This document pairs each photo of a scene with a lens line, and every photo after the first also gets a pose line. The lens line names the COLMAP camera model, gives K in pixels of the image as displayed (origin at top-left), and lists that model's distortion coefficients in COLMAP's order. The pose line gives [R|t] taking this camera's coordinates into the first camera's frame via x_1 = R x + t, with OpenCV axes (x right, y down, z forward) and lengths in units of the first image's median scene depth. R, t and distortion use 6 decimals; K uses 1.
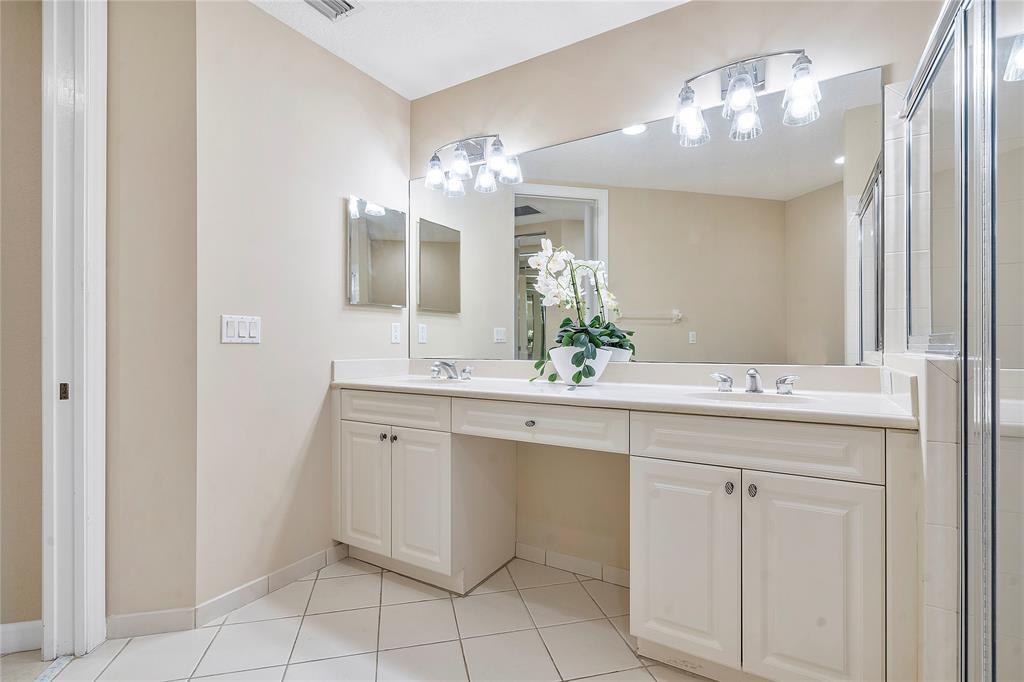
lens RADIAL K [[474.0, 0, 515.5], [0, 474.0, 341.6], [0, 0, 1]] dist [0.001257, -0.000042]
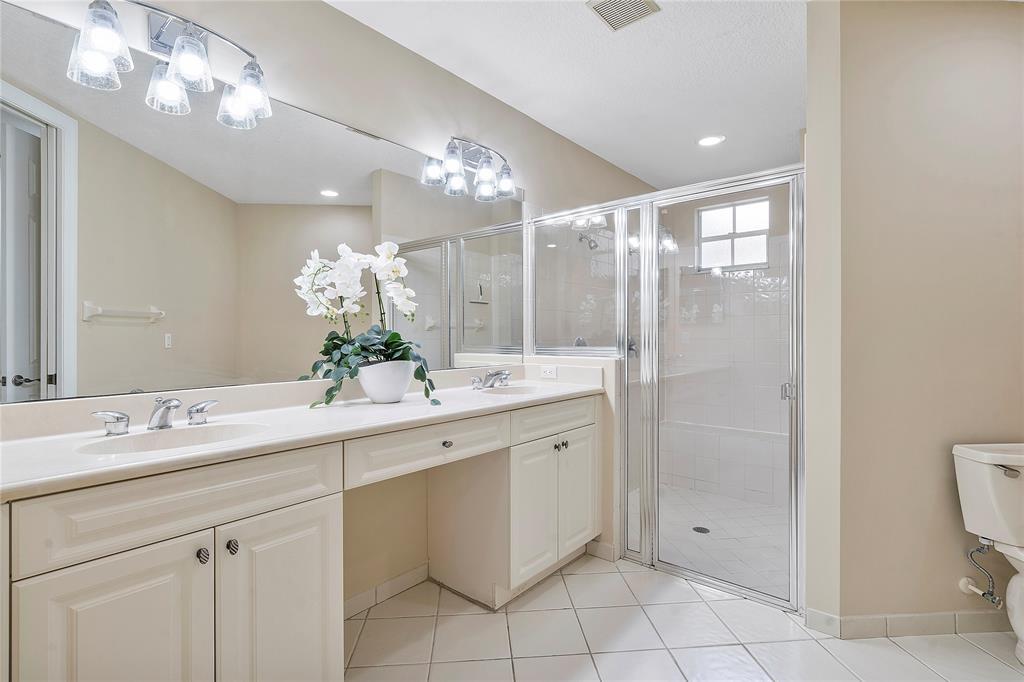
lens RADIAL K [[474.0, 0, 518.3], [0, 474.0, 339.6], [0, 0, 1]] dist [0.001257, -0.000042]
pose [[0.161357, -0.005210, 0.986882, -0.667429], [-0.001414, 0.999984, 0.005510, -0.032521], [-0.986895, -0.002285, 0.161347, 0.530681]]
